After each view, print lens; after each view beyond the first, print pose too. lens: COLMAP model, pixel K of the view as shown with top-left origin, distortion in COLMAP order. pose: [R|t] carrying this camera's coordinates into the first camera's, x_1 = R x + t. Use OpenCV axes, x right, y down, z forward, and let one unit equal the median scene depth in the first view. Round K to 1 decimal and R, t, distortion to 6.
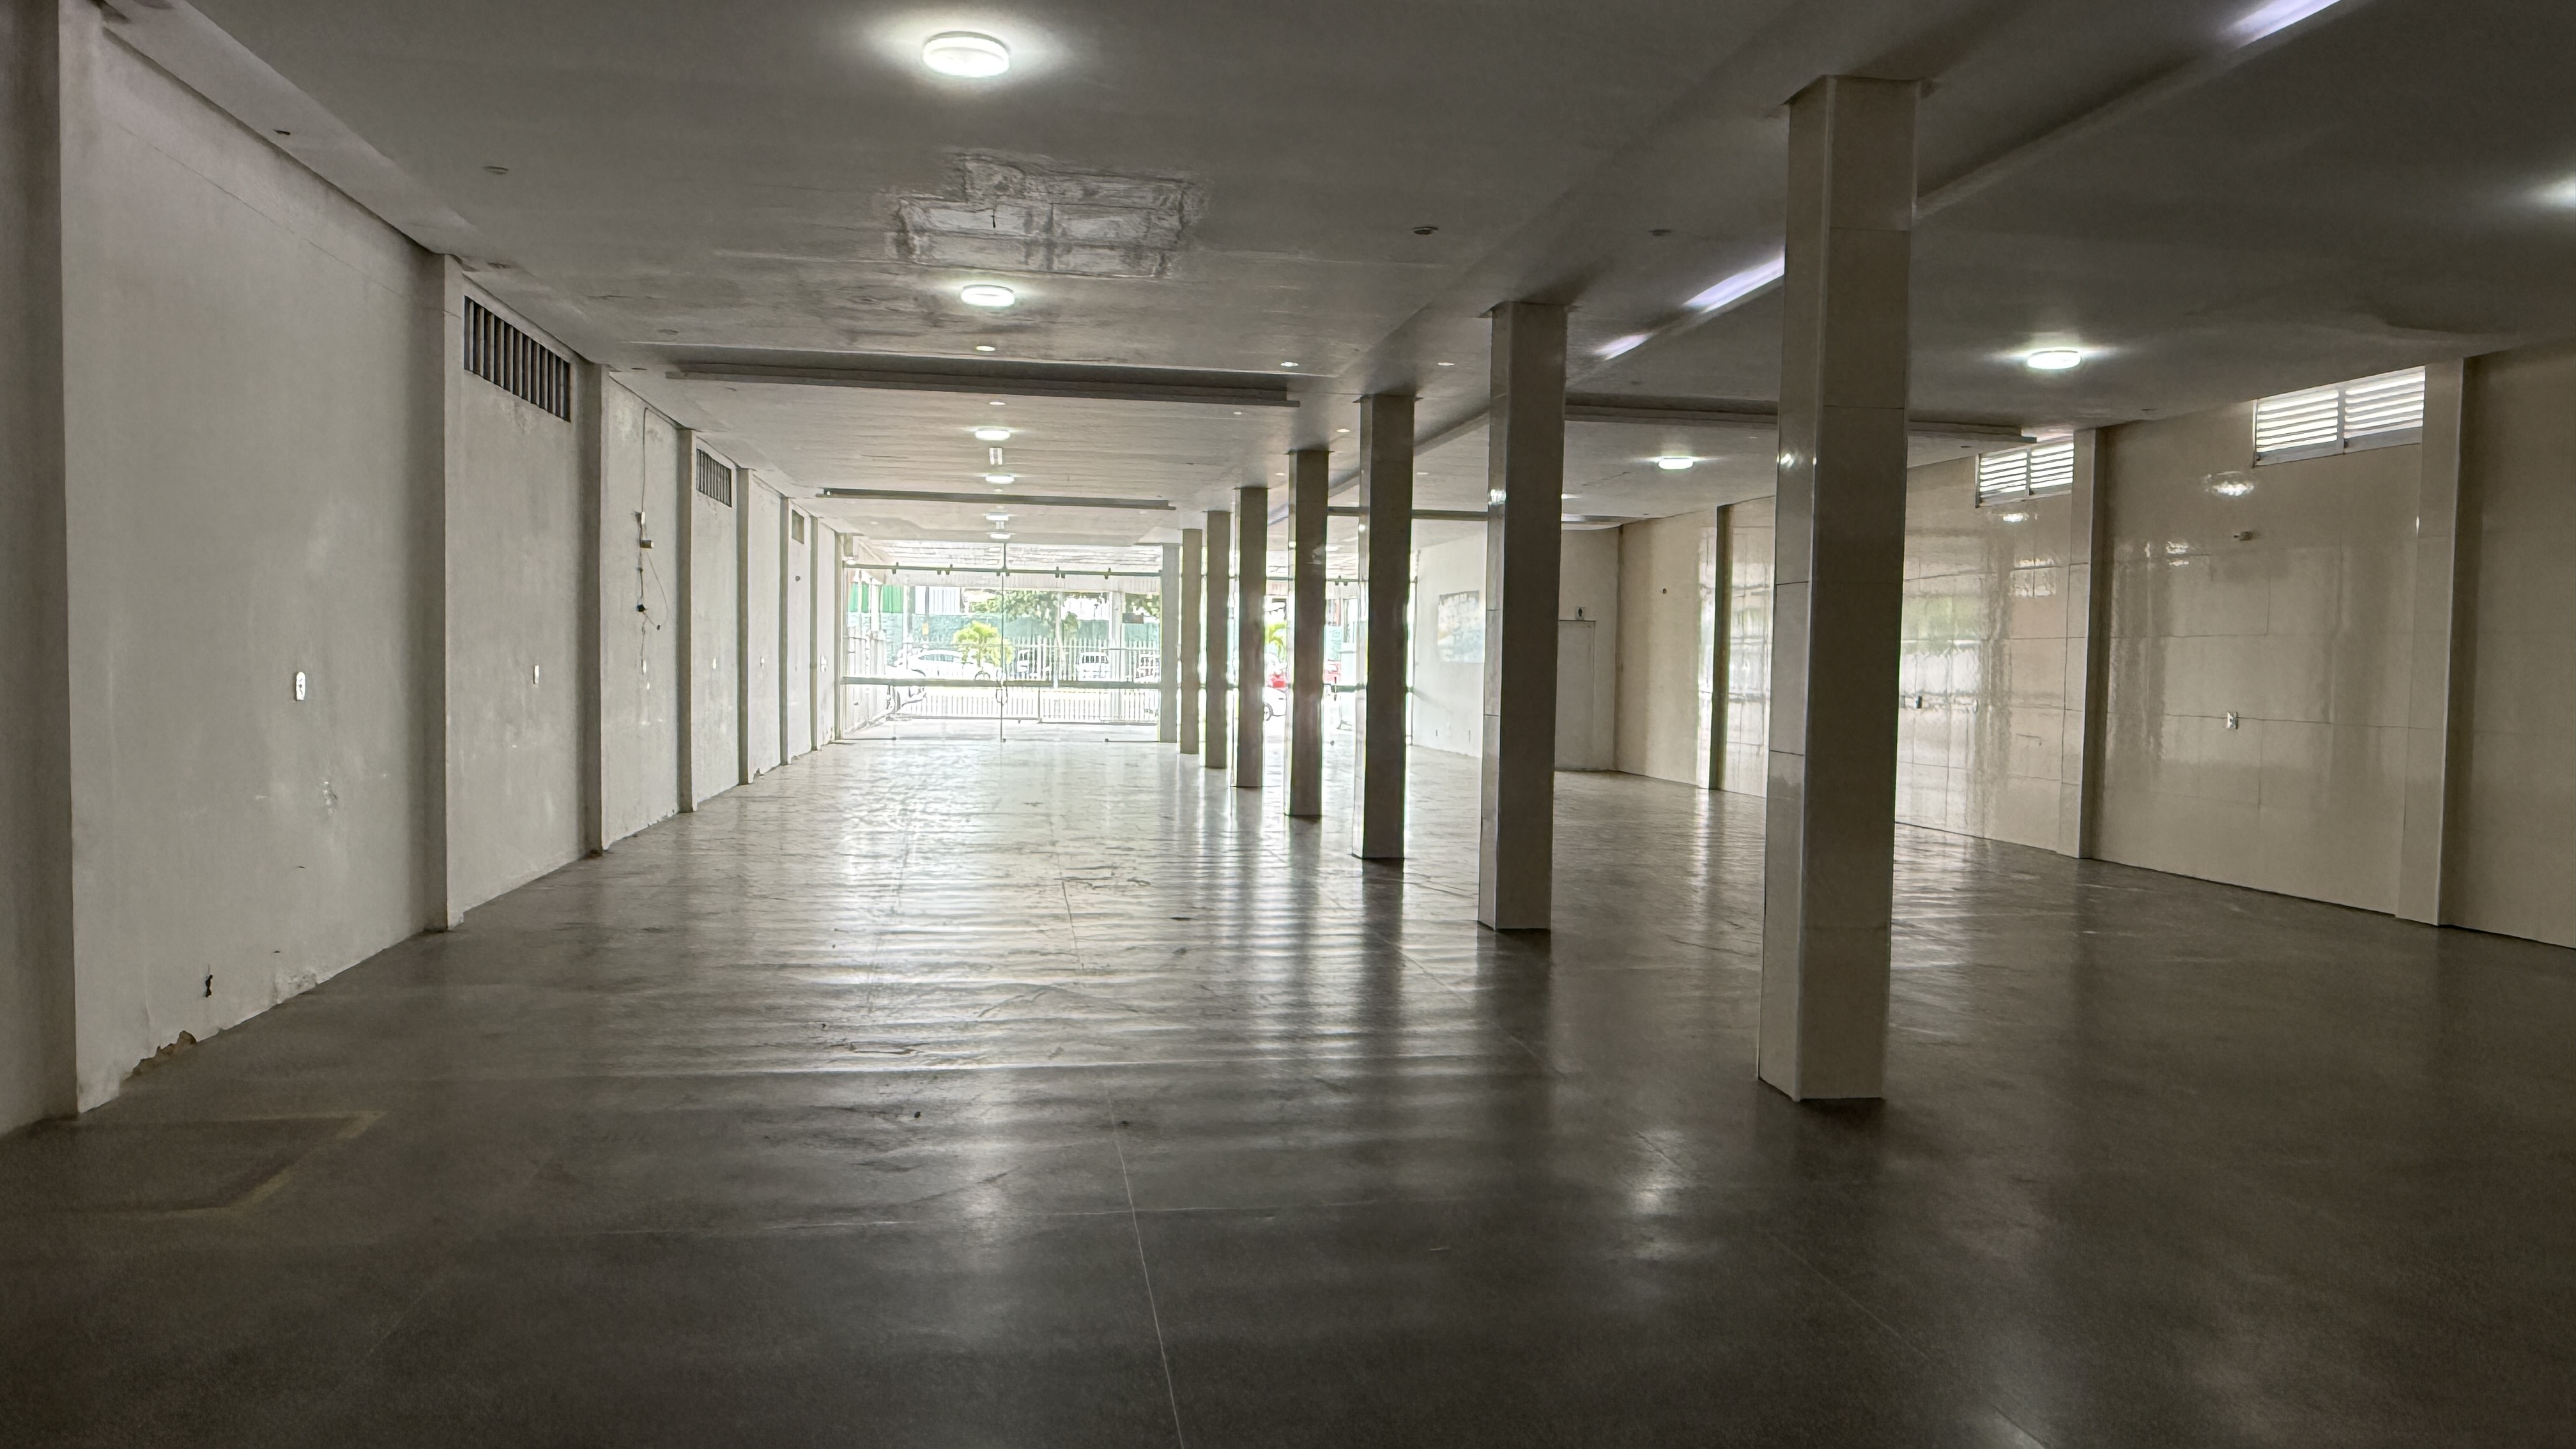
lens RADIAL K [[1642.9, 0, 1301.9], [0, 1642.9, 694.8], [0, 0, 1]] dist [-0.004112, 0.004446]
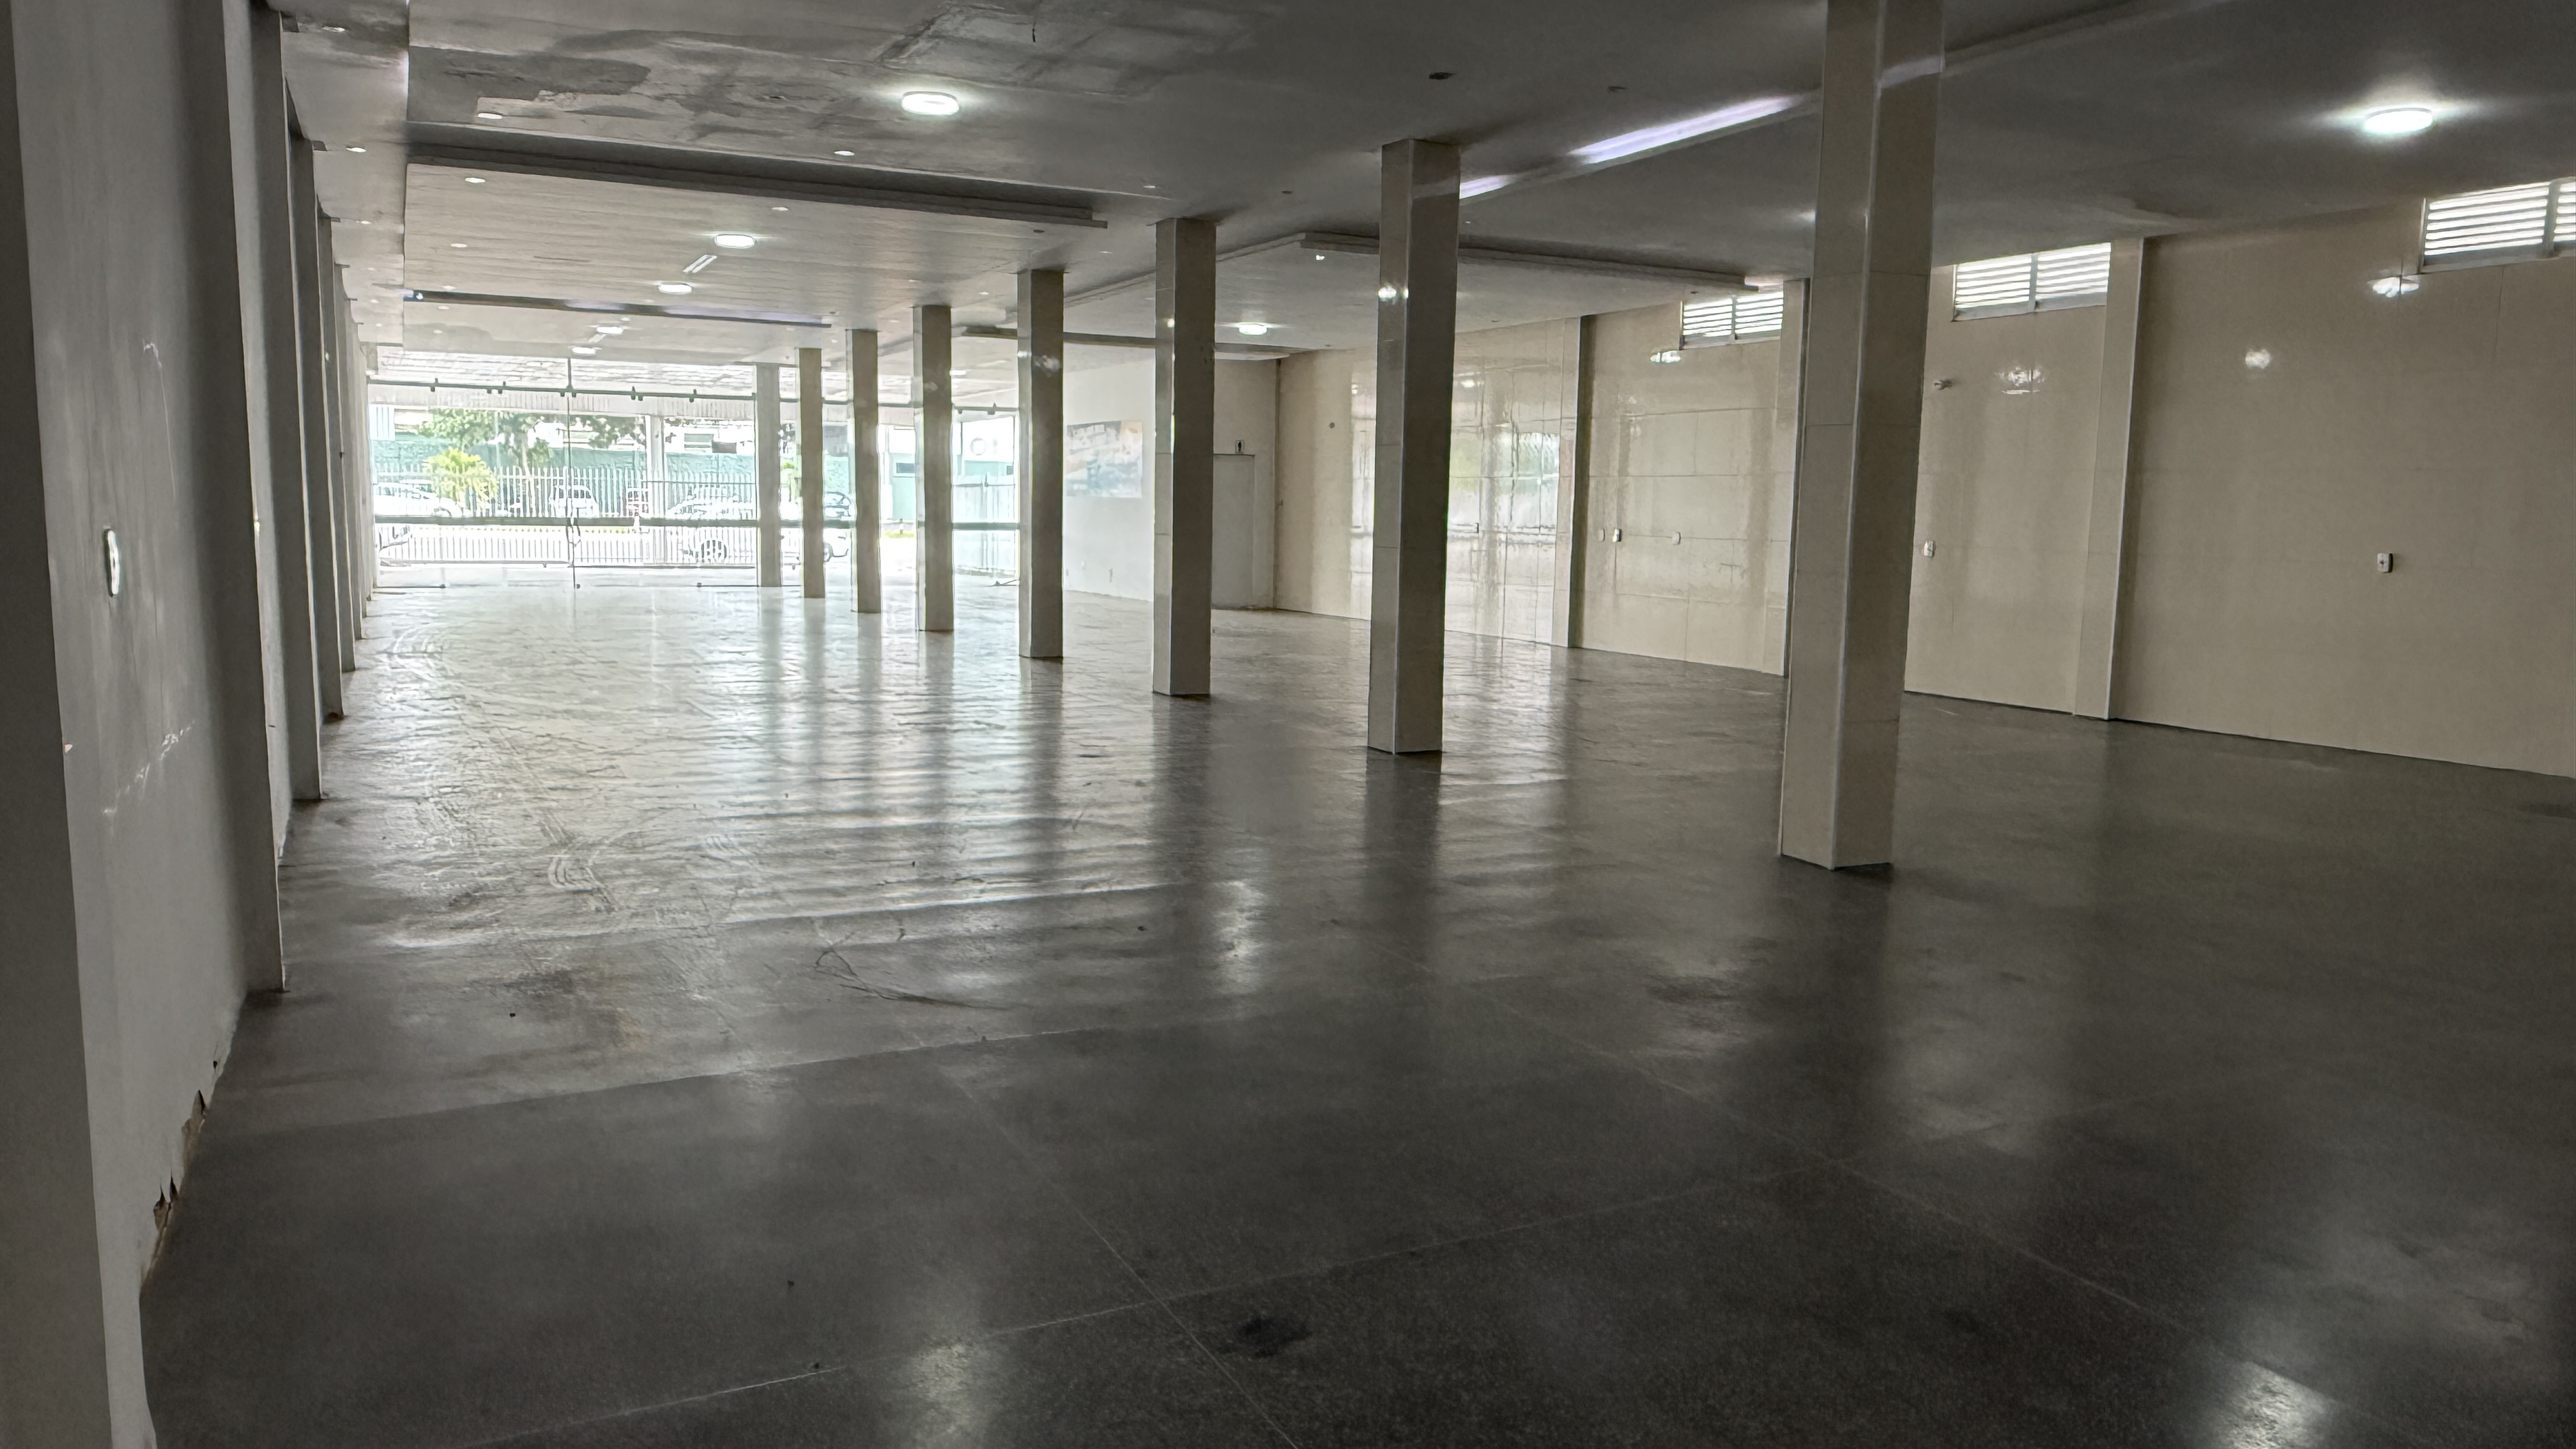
lens RADIAL K [[1788.3, 0, 1287.3], [0, 1788.3, 729.5], [0, 0, 1]] dist [0.001344, 0.005503]
pose [[0.954078, -0.038173, 0.297116, -0.145431], [0.005565, 0.993935, 0.109830, 0.000766], [-0.299506, -0.103133, 0.948504, -0.033224]]
